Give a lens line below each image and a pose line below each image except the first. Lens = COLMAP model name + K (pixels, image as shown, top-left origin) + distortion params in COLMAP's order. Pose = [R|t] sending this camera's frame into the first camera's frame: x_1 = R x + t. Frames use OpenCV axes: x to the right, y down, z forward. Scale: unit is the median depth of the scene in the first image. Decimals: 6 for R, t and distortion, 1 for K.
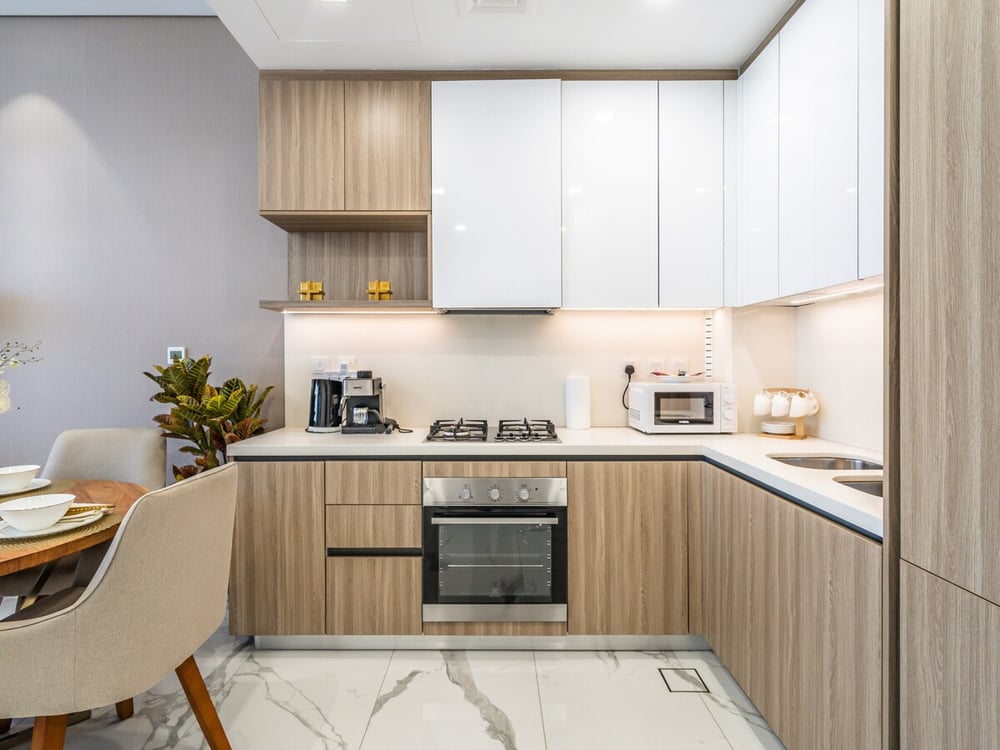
lens RADIAL K [[518.5, 0, 502.8], [0, 518.5, 362.9], [0, 0, 1]] dist [-0.000645, 0.000119]
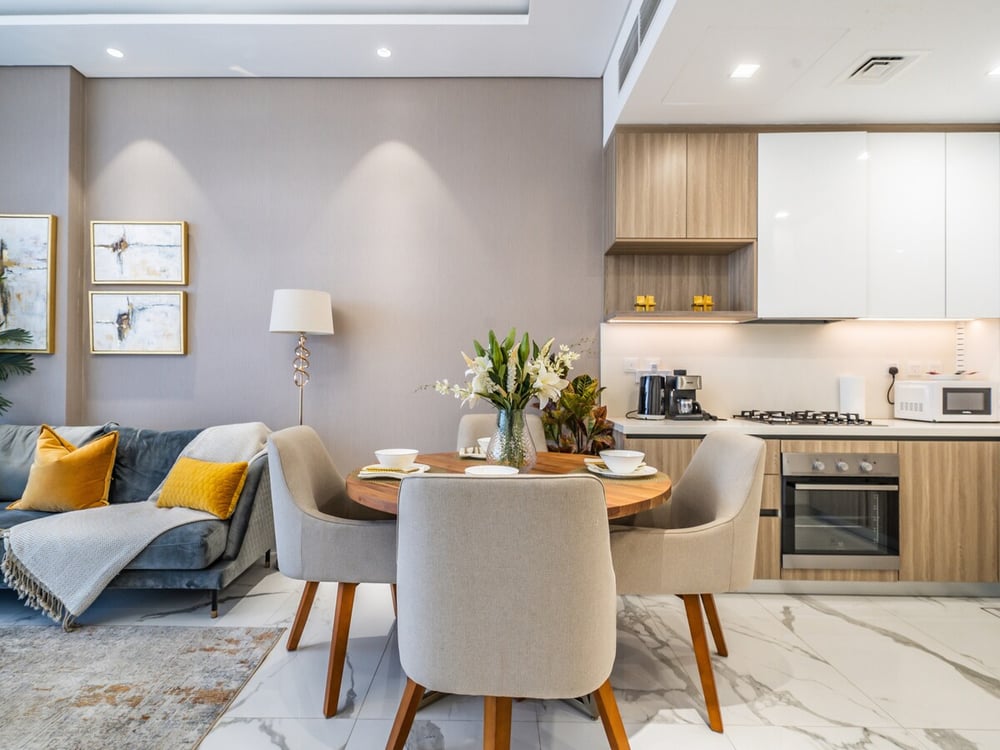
lens RADIAL K [[518.5, 0, 496.8], [0, 518.5, 373.3], [0, 0, 1]] dist [-0.000645, 0.000119]
pose [[0.999816, 0.005798, -0.018297, -0.806876], [-0.006026, 0.999905, -0.012435, 0.049497], [0.018223, 0.012543, 0.999755, -0.257718]]
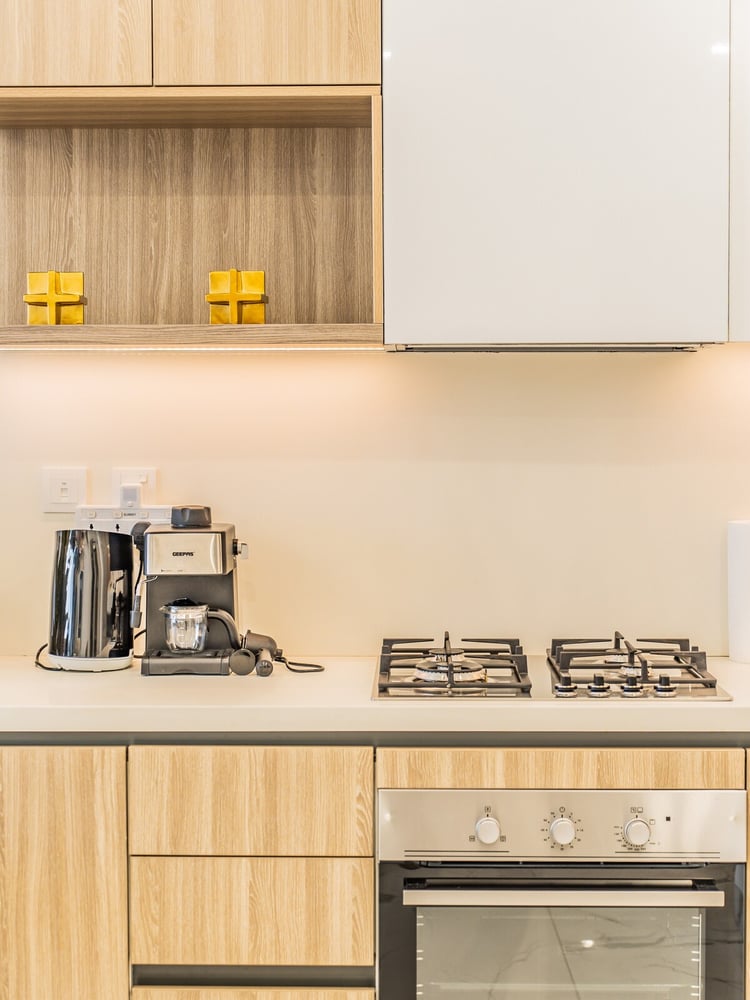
lens RADIAL K [[1736.9, 0, 397.5], [0, 1736.9, 500.3], [0, 0, 1]] dist [-0.015570, 0.000000]
pose [[0.999764, 0.000958, -0.021716, -0.109347], [-0.000012, 0.999052, 0.043527, -0.052870], [0.021737, -0.043517, 0.998816, -0.296502]]
